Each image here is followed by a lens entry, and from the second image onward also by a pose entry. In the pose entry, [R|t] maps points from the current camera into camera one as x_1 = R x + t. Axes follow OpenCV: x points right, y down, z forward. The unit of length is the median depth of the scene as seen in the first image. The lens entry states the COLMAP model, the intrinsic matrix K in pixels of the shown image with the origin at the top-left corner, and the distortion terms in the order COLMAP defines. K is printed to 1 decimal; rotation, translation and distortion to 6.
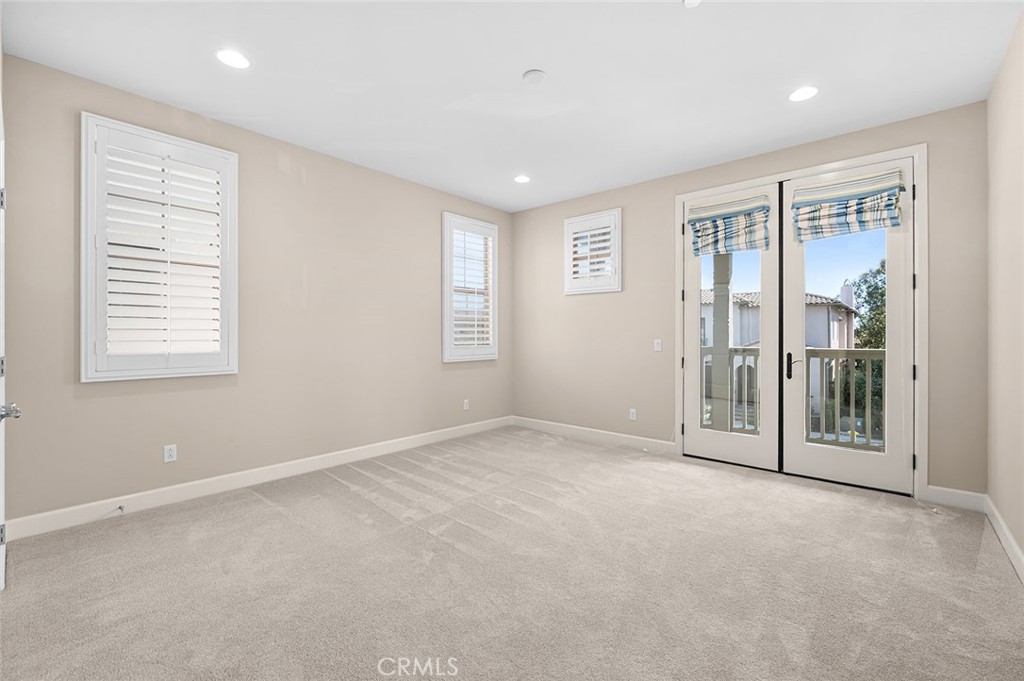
lens RADIAL K [[430.5, 0, 512.0], [0, 430.5, 340.5], [0, 0, 1]] dist [-0.001200, -0.000088]
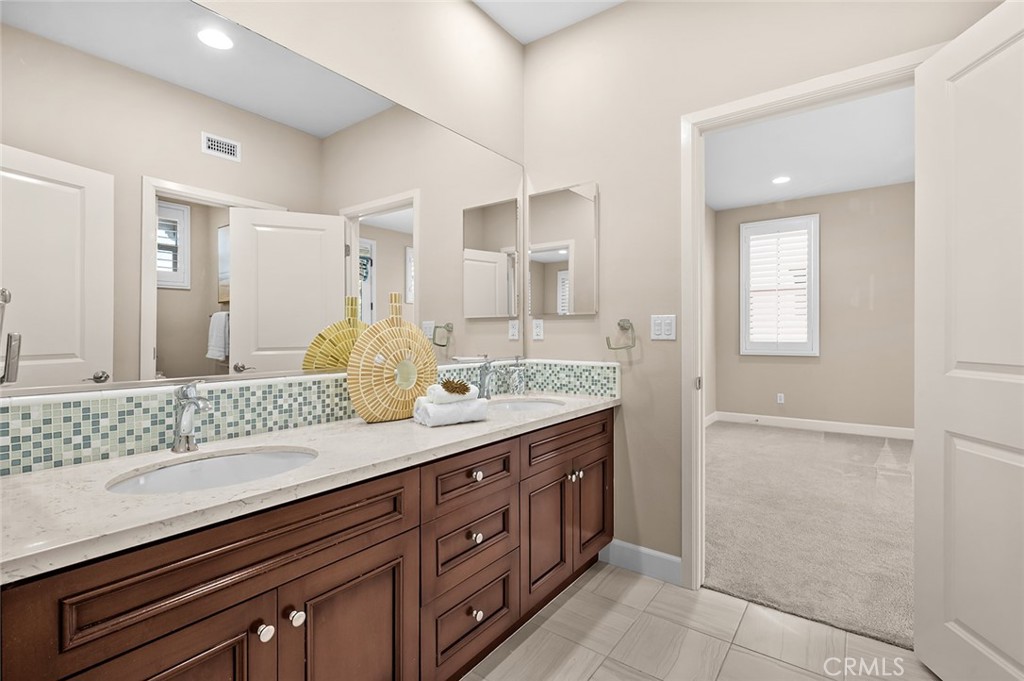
lens RADIAL K [[470.8, 0, 512.0], [0, 470.8, 340.5], [0, 0, 1]] dist [-0.001787, -0.000143]
pose [[0.070009, 0.003437, -0.997540, 1.047436], [-0.008344, 0.999961, 0.002860, 0.028212], [0.997511, 0.008124, 0.070035, -0.234435]]
